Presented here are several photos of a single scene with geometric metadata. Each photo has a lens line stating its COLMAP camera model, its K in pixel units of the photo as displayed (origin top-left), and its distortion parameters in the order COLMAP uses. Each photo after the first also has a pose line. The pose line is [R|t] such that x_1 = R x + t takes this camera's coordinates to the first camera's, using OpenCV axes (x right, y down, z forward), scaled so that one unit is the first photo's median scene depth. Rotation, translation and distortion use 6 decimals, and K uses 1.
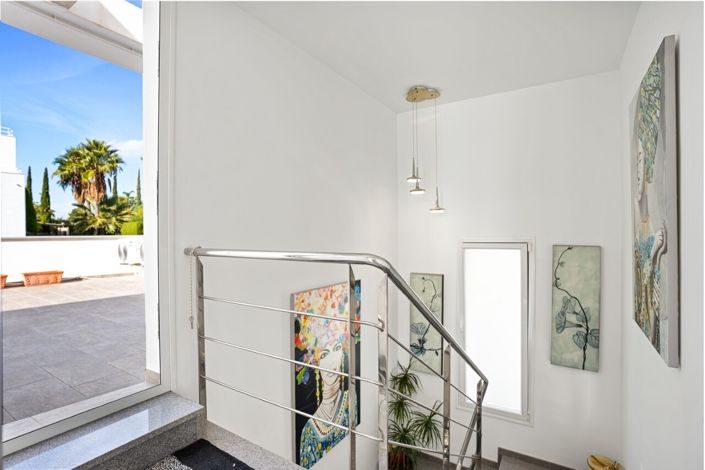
lens RADIAL K [[337.4, 0, 352.5], [0, 337.4, 235.0], [0, 0, 1]] dist [-0.022998, 0.000568]
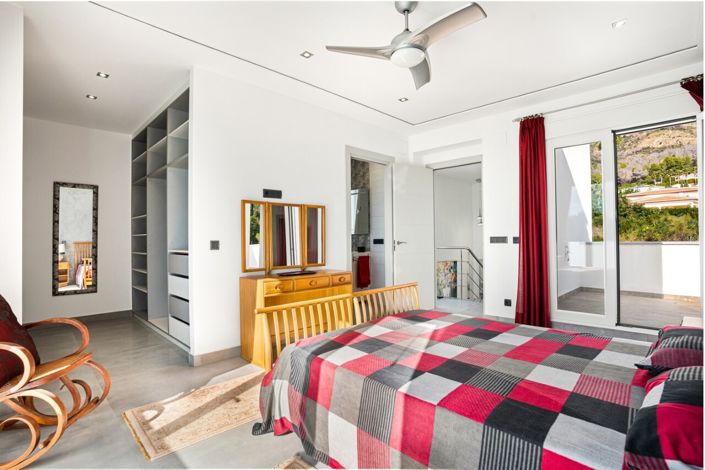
lens RADIAL K [[337.4, 0, 352.5], [0, 337.4, 235.0], [0, 0, 1]] dist [-0.022998, 0.000568]
pose [[0.975051, -0.017732, -0.221270, -0.182305], [0.015721, 0.999818, -0.010847, -0.031404], [0.221422, 0.007097, 0.975152, -1.612636]]
